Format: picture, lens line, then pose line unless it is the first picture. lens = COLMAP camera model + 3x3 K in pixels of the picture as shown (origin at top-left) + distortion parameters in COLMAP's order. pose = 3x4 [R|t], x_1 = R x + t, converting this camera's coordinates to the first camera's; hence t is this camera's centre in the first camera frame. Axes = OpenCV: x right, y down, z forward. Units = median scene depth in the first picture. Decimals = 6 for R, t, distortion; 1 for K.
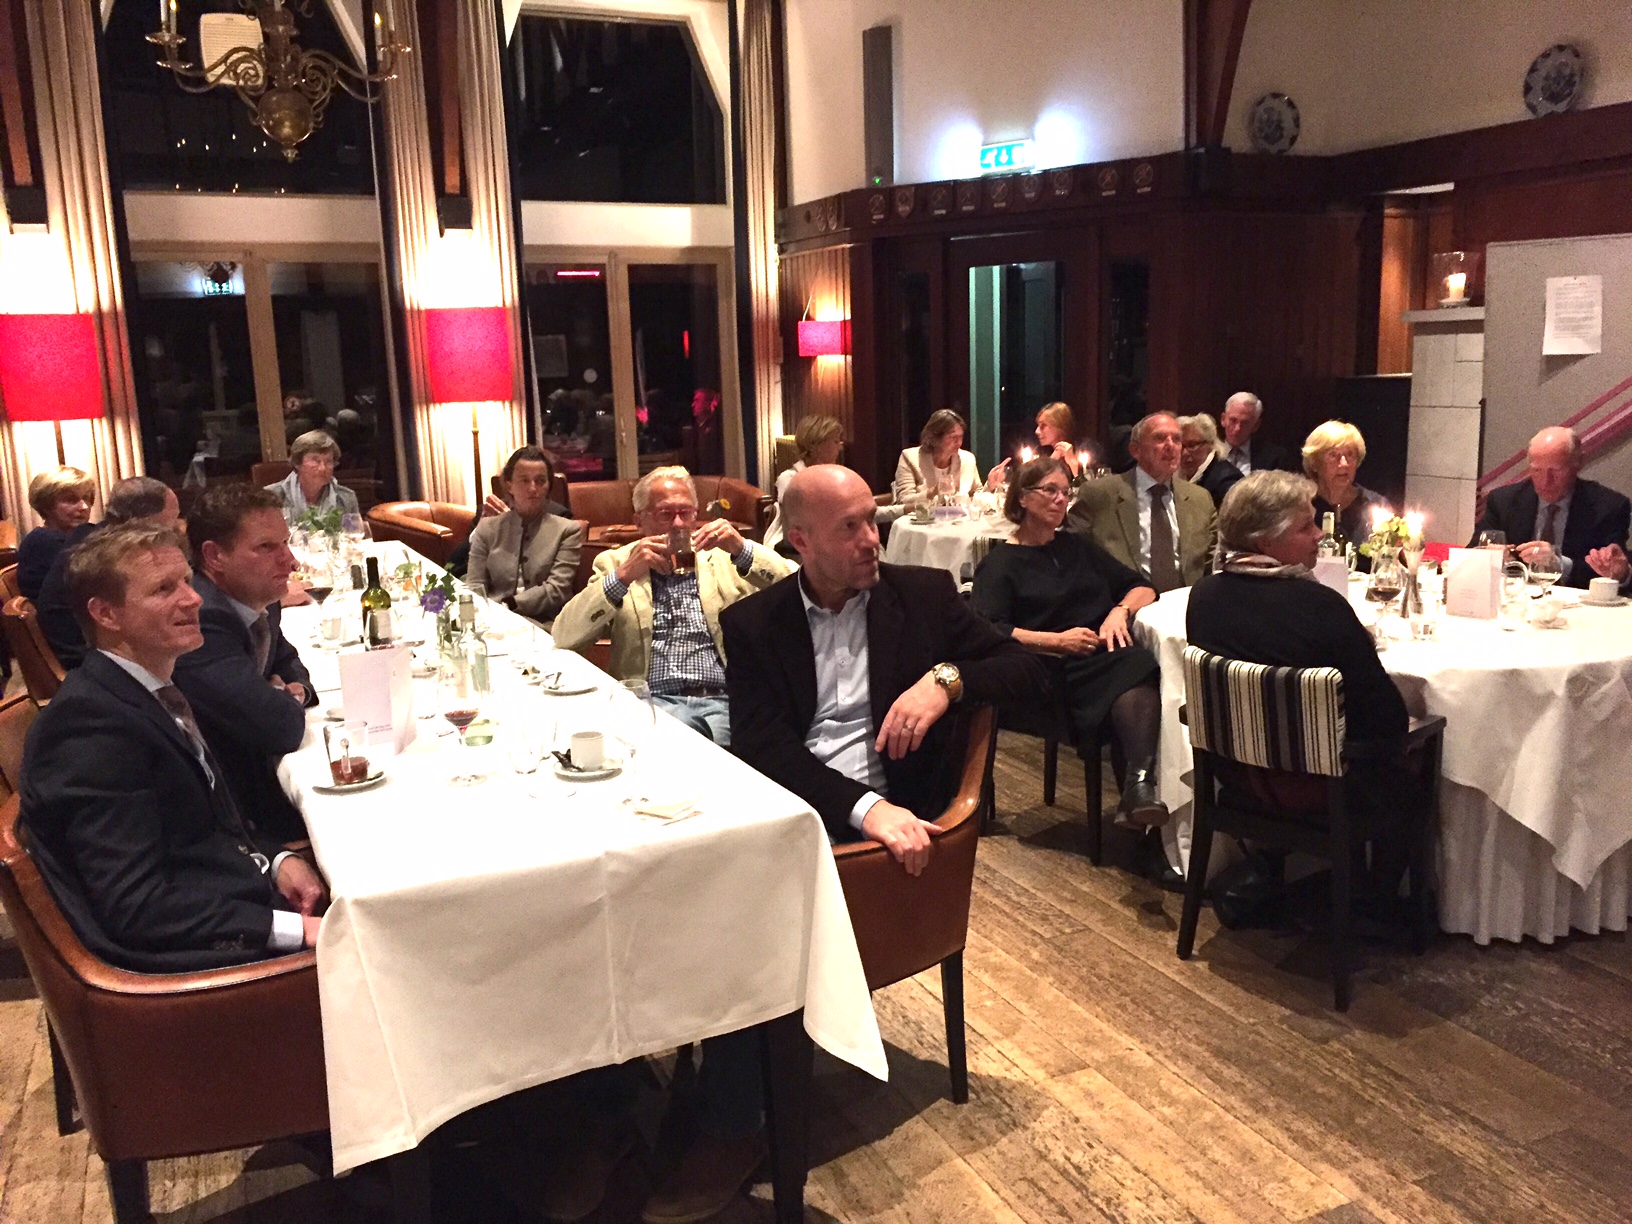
lens RADIAL K [[1425.7, 0, 818.9], [0, 1425.7, 597.5], [0, 0, 1]] dist [0.094957, -0.116617]
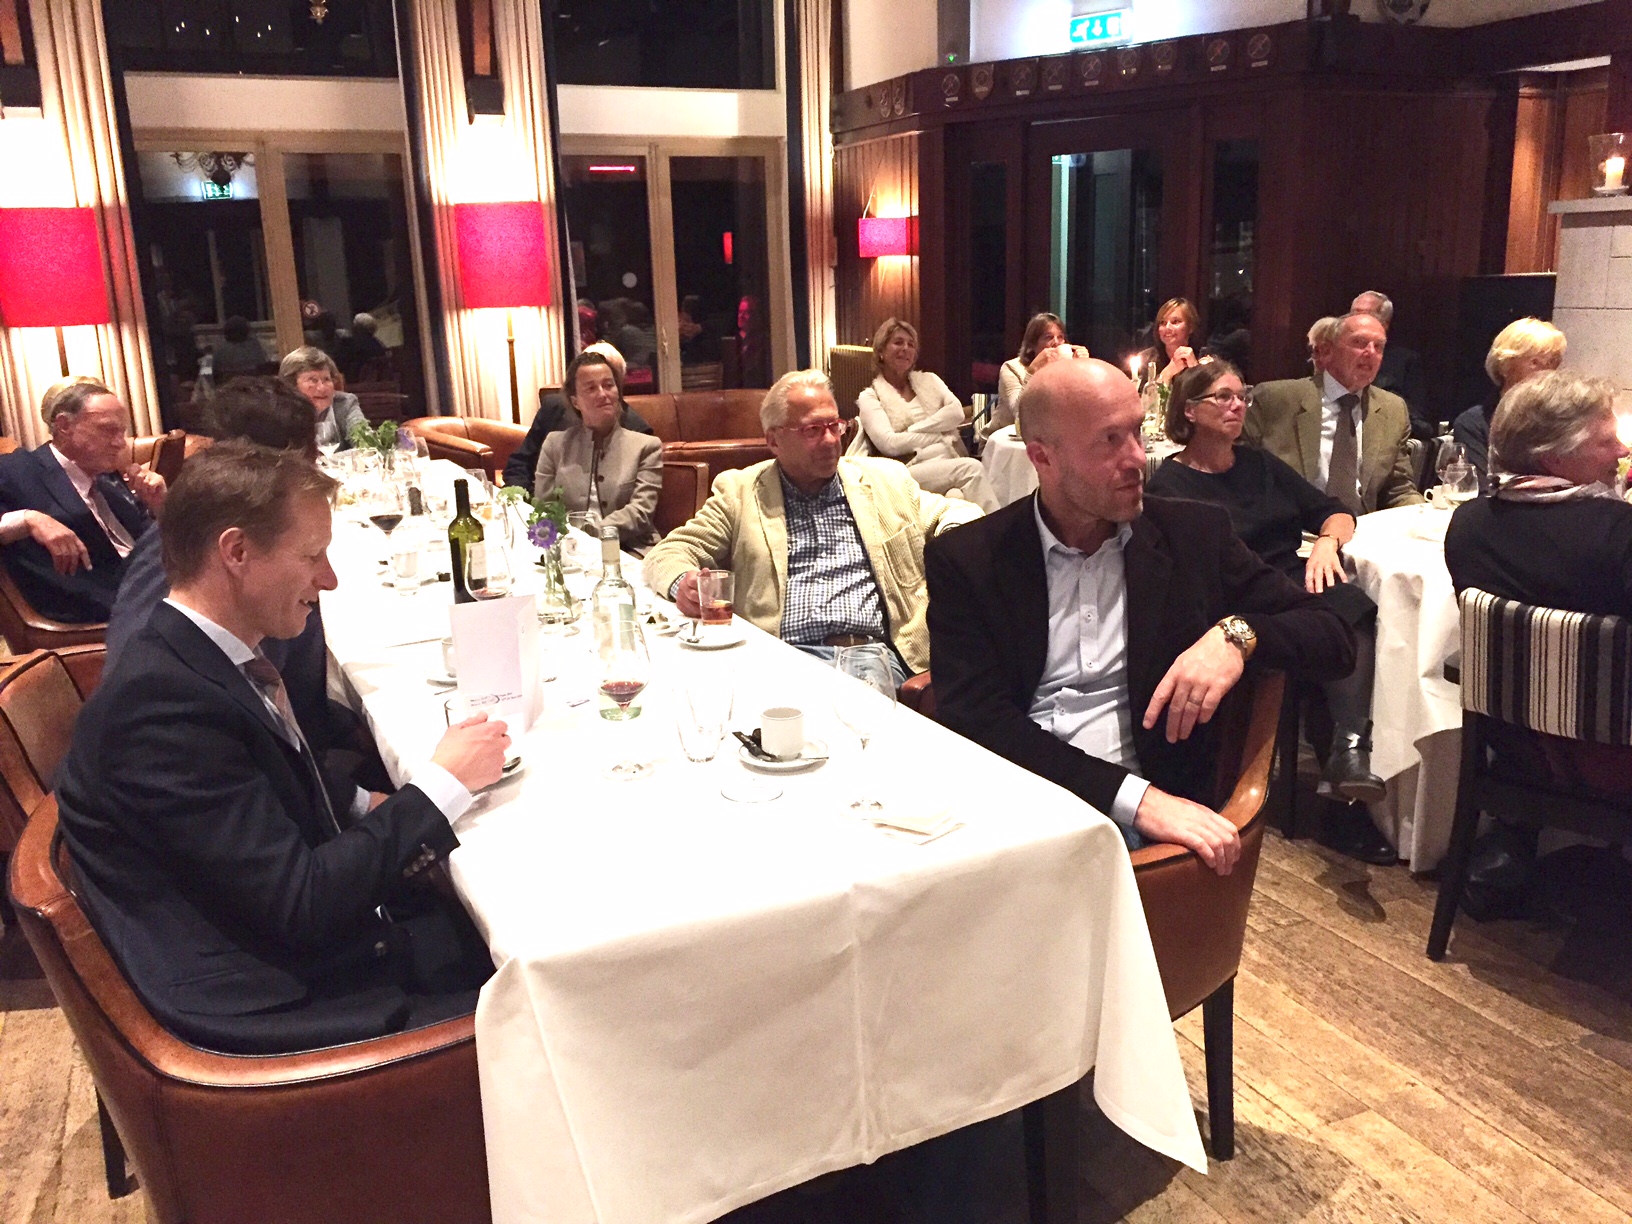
lens RADIAL K [[1425.7, 0, 815.2], [0, 1425.7, 600.1], [0, 0, 1]] dist [0.094957, -0.116617]
pose [[0.999999, -0.000536, -0.001498, -0.103813], [0.000622, 0.998289, 0.058471, -0.006651], [0.001464, -0.058472, 0.998288, 0.171537]]
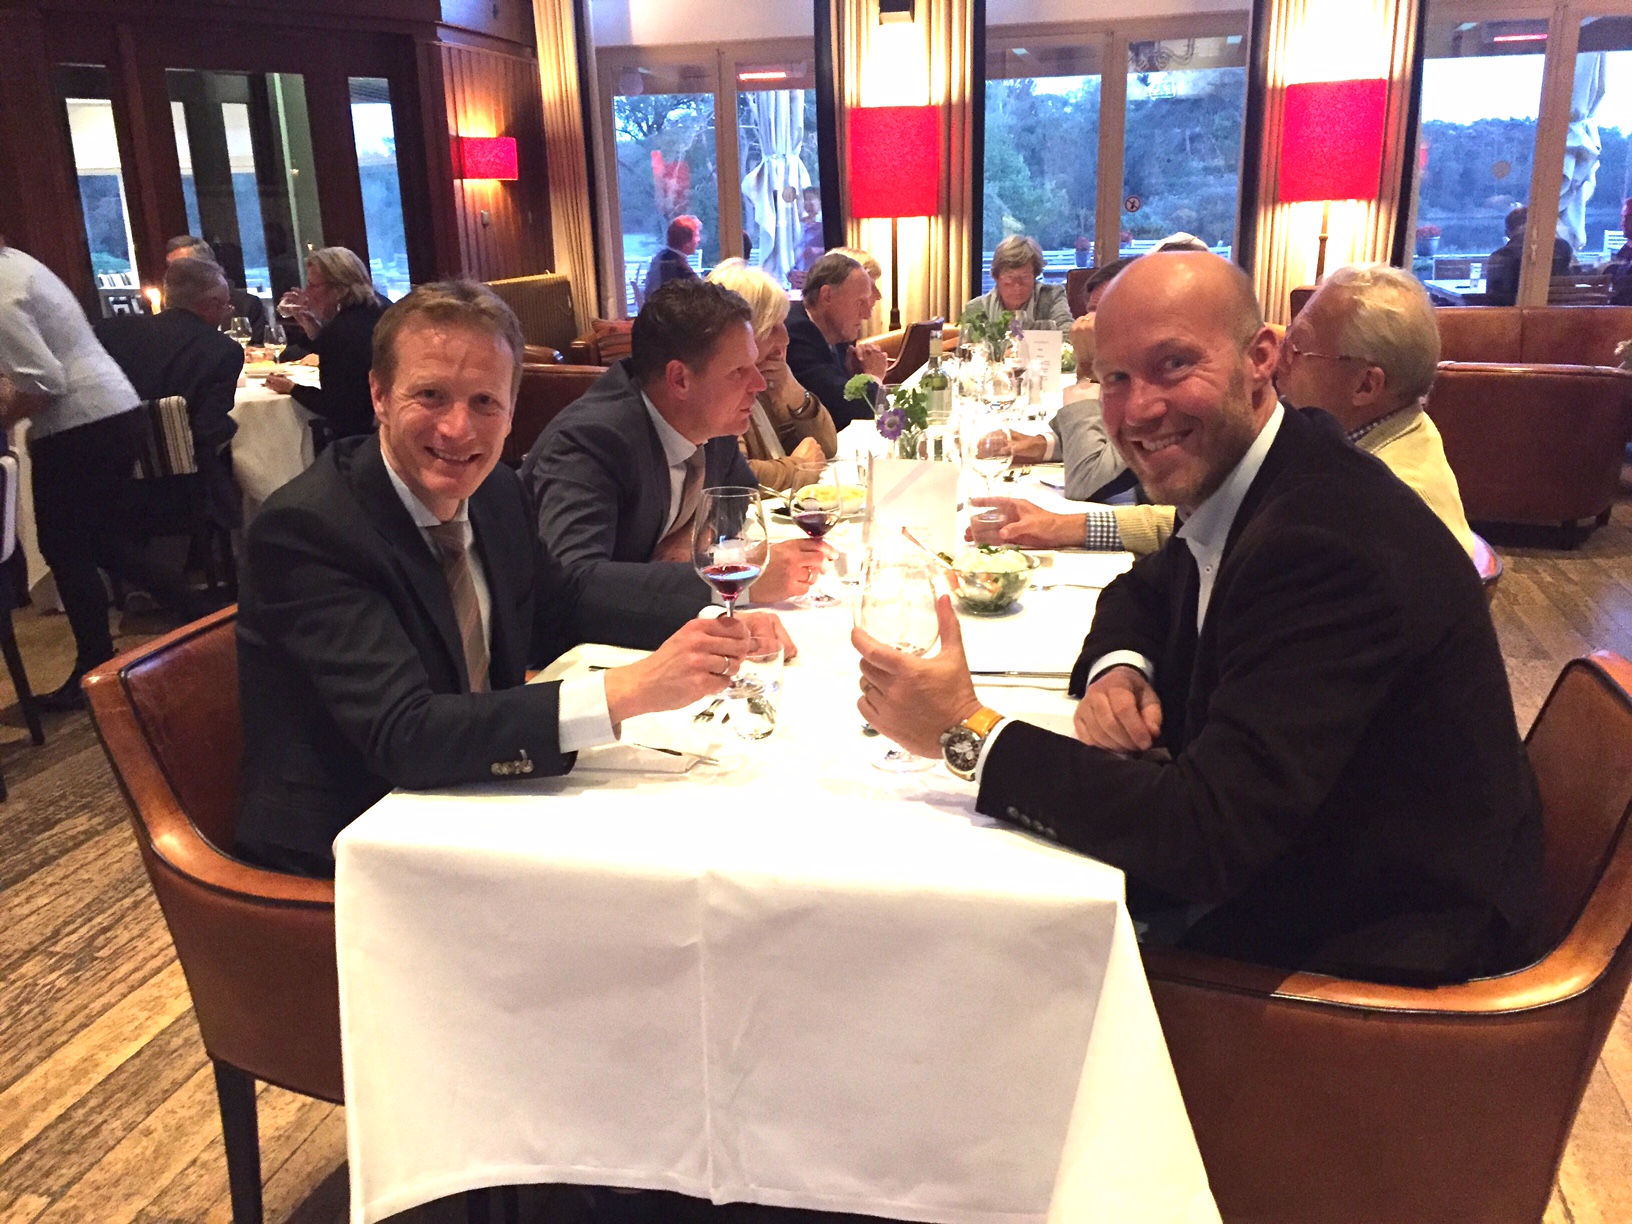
lens RADIAL K [[1425.7, 0, 789.2], [0, 1425.7, 594.2], [0, 0, 1]] dist [0.094957, -0.116617]
pose [[0.781675, 0.176456, -0.598204, 0.133386], [-0.105096, 0.982693, 0.152541, -0.020069], [0.614768, -0.056369, 0.786691, 0.343362]]
